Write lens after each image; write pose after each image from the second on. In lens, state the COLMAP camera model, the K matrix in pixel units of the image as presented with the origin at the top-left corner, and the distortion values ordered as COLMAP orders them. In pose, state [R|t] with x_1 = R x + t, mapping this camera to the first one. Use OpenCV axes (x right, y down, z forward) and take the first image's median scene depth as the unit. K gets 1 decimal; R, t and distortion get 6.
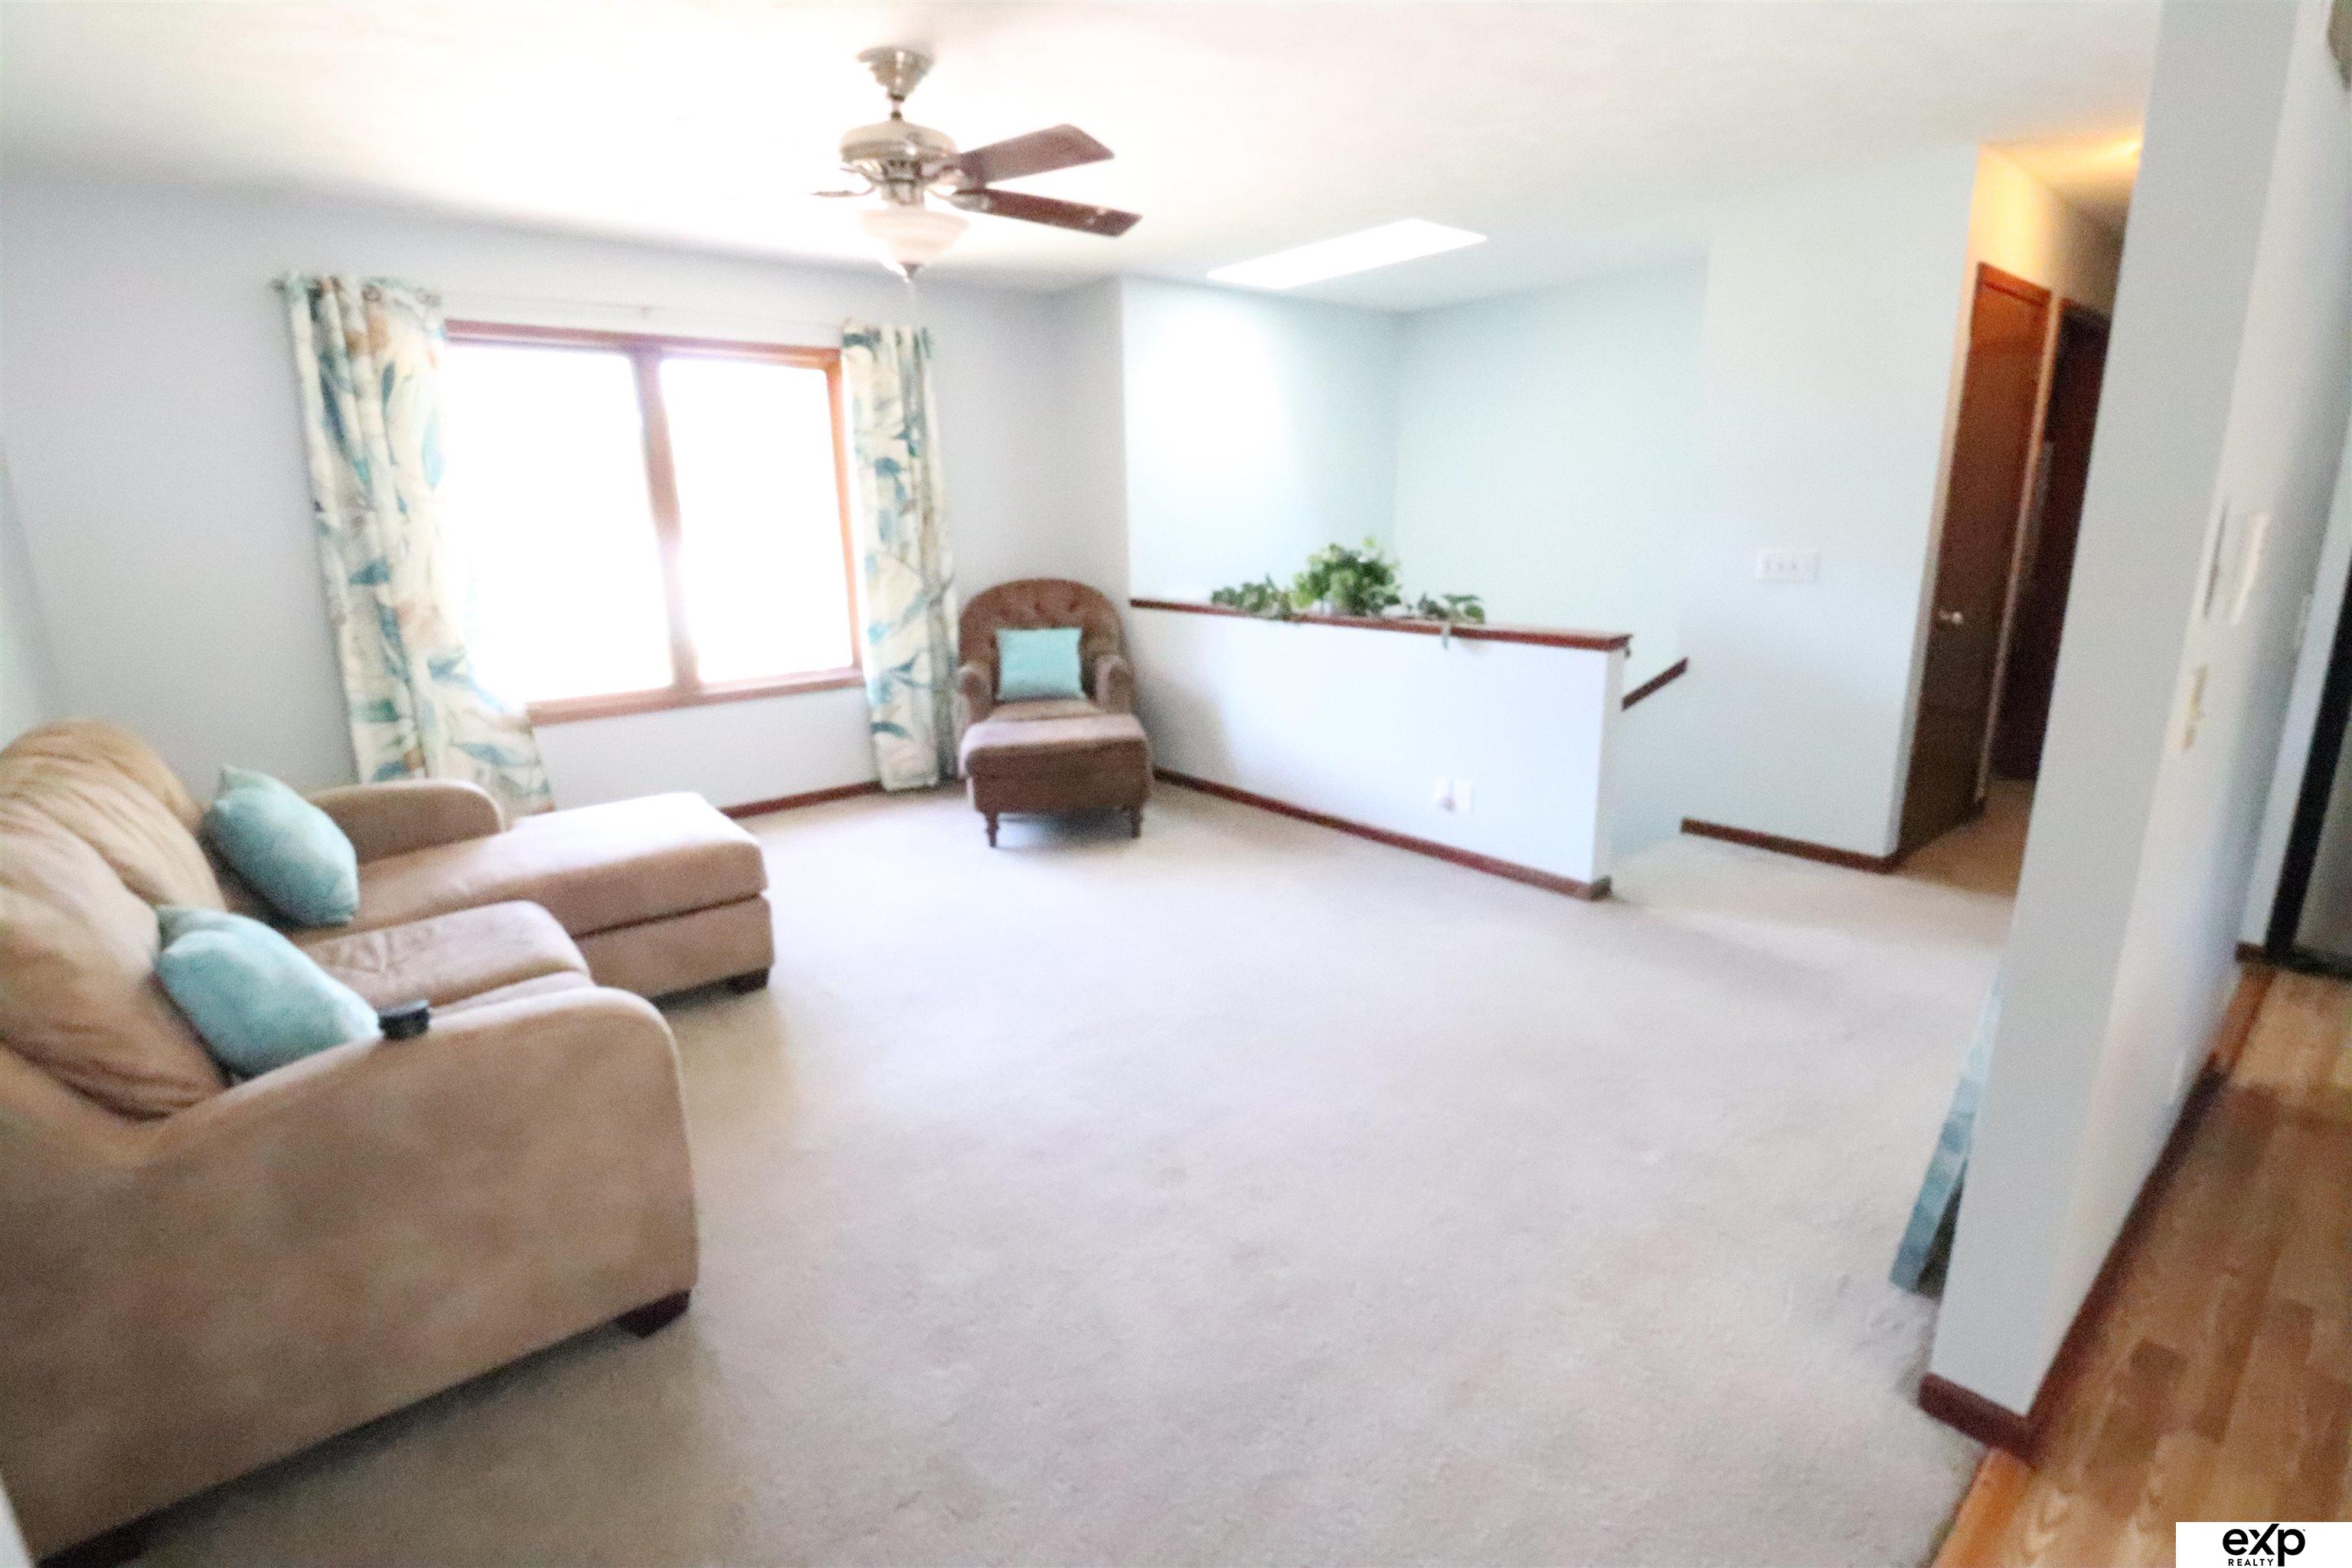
lens RADIAL K [[1083.6, 0, 1189.3], [0, 1083.6, 753.6], [0, 0, 1]] dist [0.000066, -0.012406]
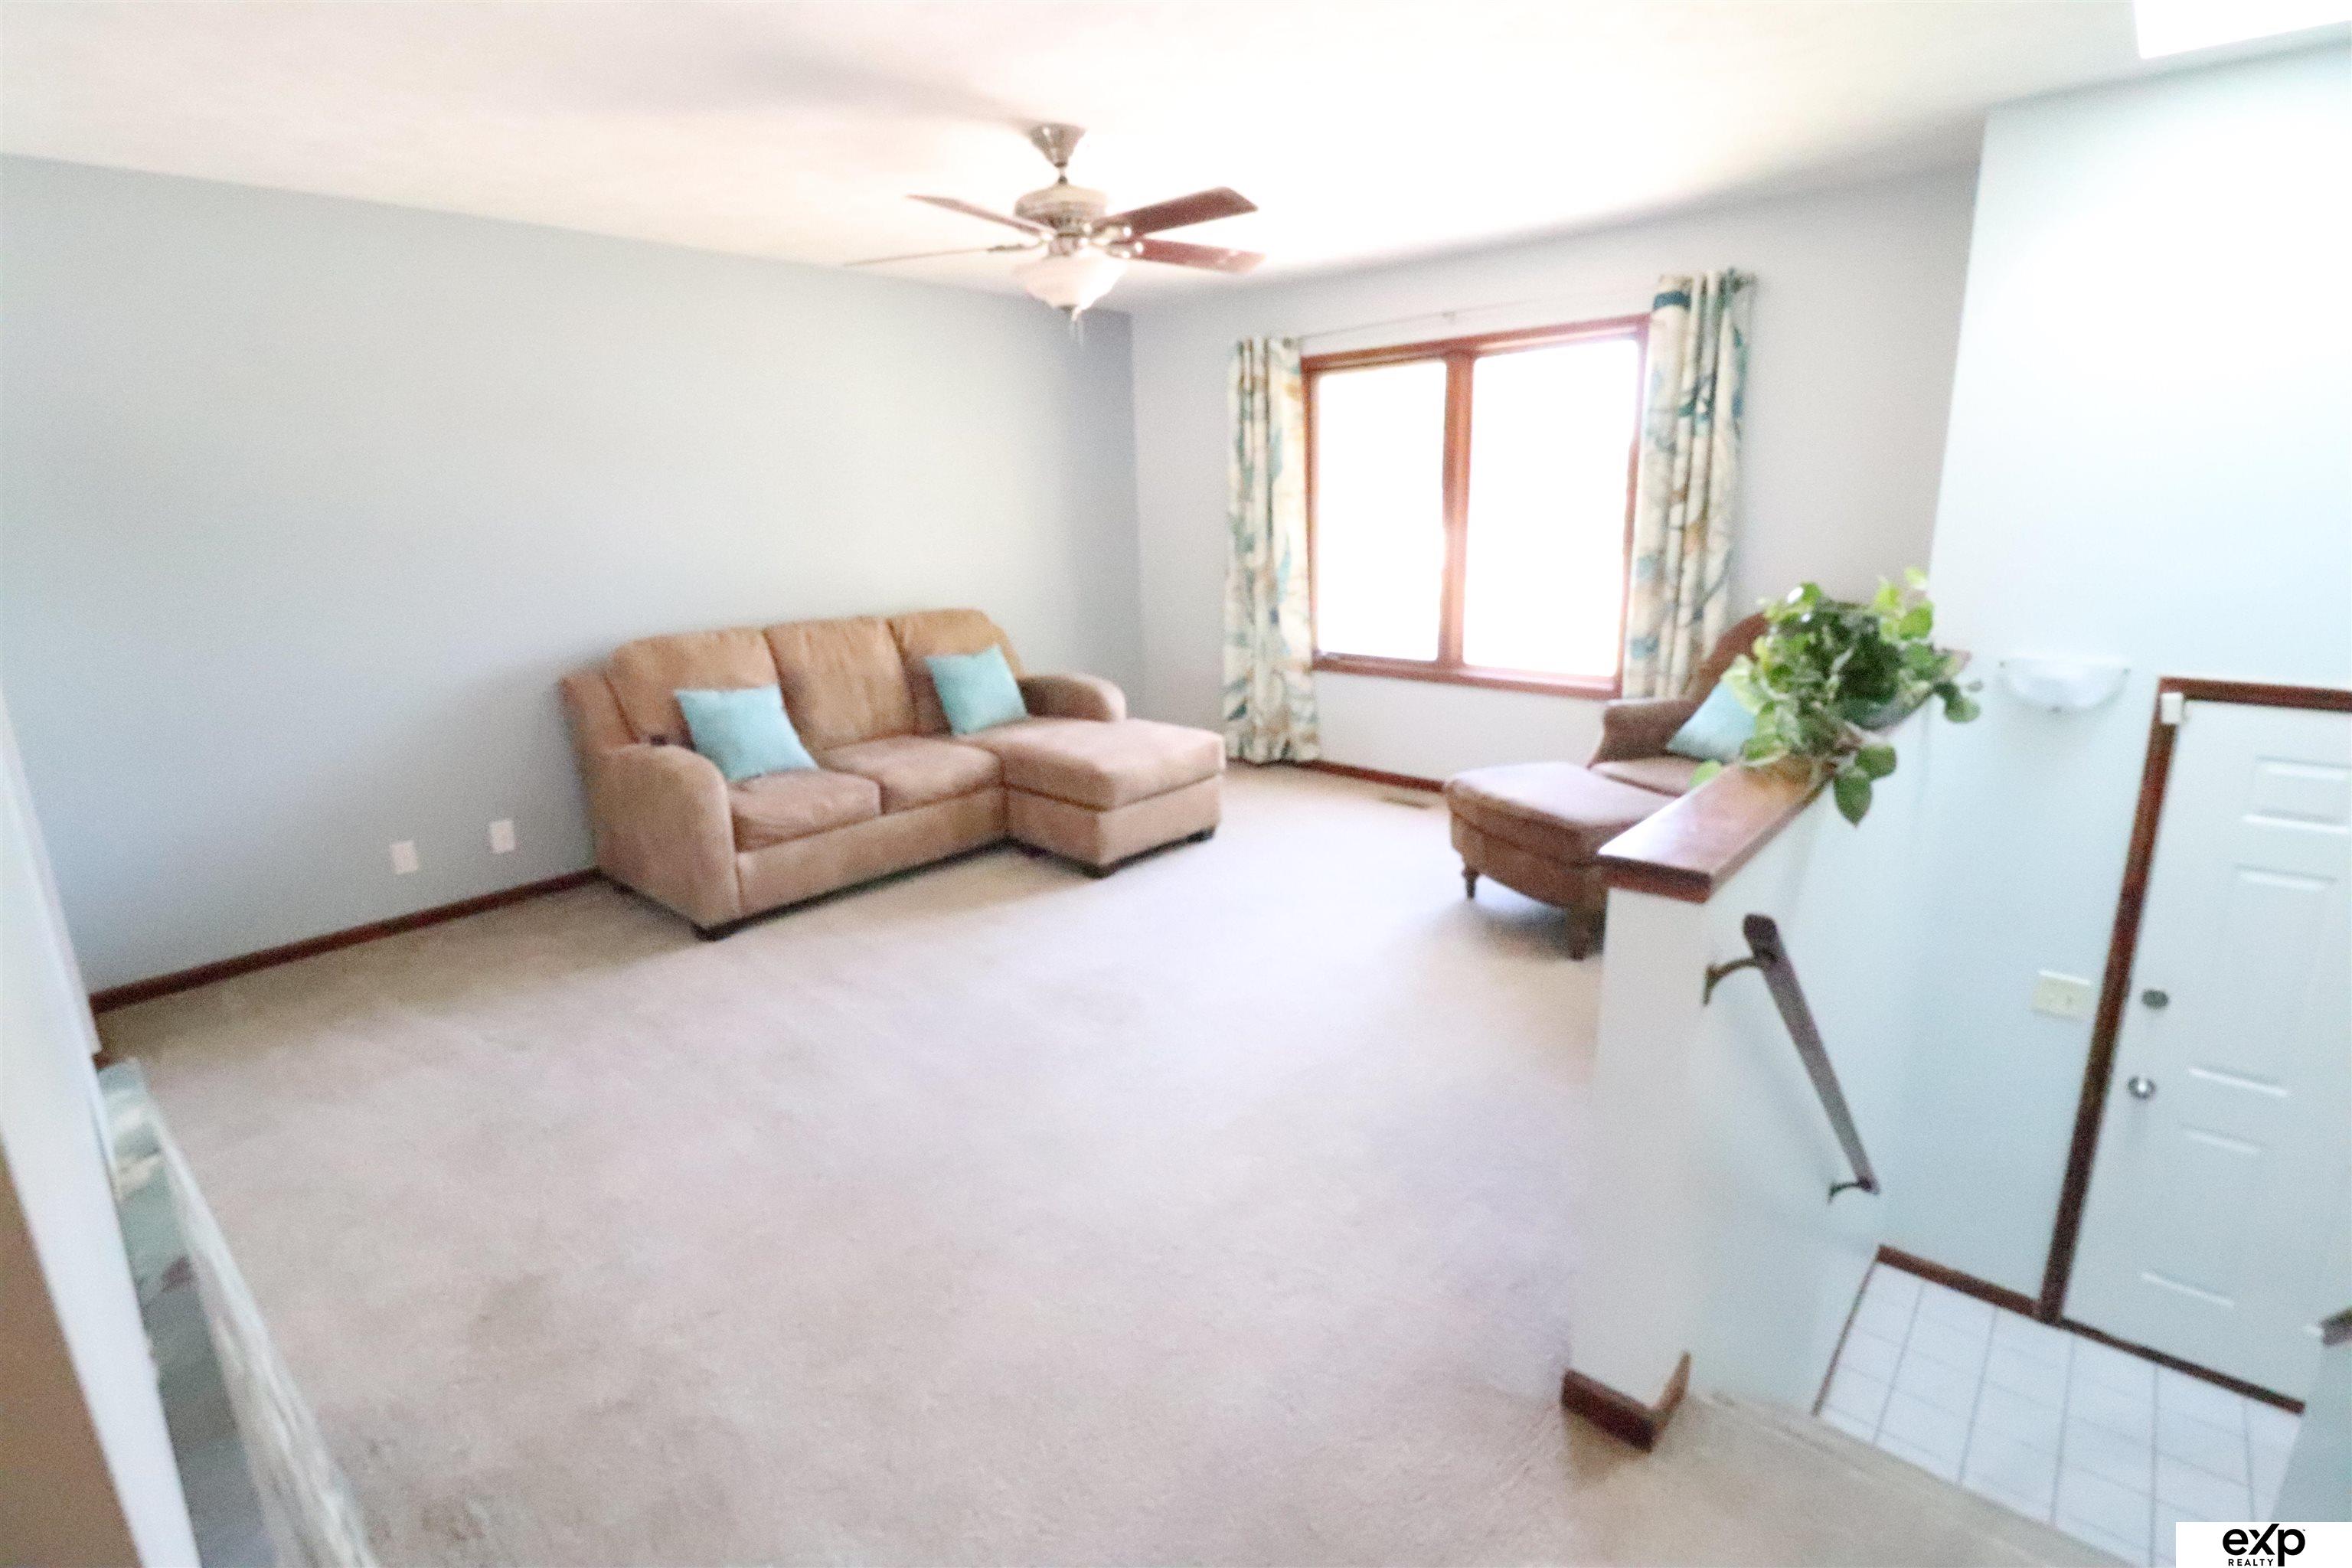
lens RADIAL K [[1083.6, 0, 1189.3], [0, 1083.6, 753.6], [0, 0, 1]] dist [0.000066, -0.012406]
pose [[0.127321, 0.241444, -0.962026, 0.685458], [-0.202485, 0.955821, 0.213088, -0.186918], [0.970973, 0.167666, 0.170585, 0.701173]]
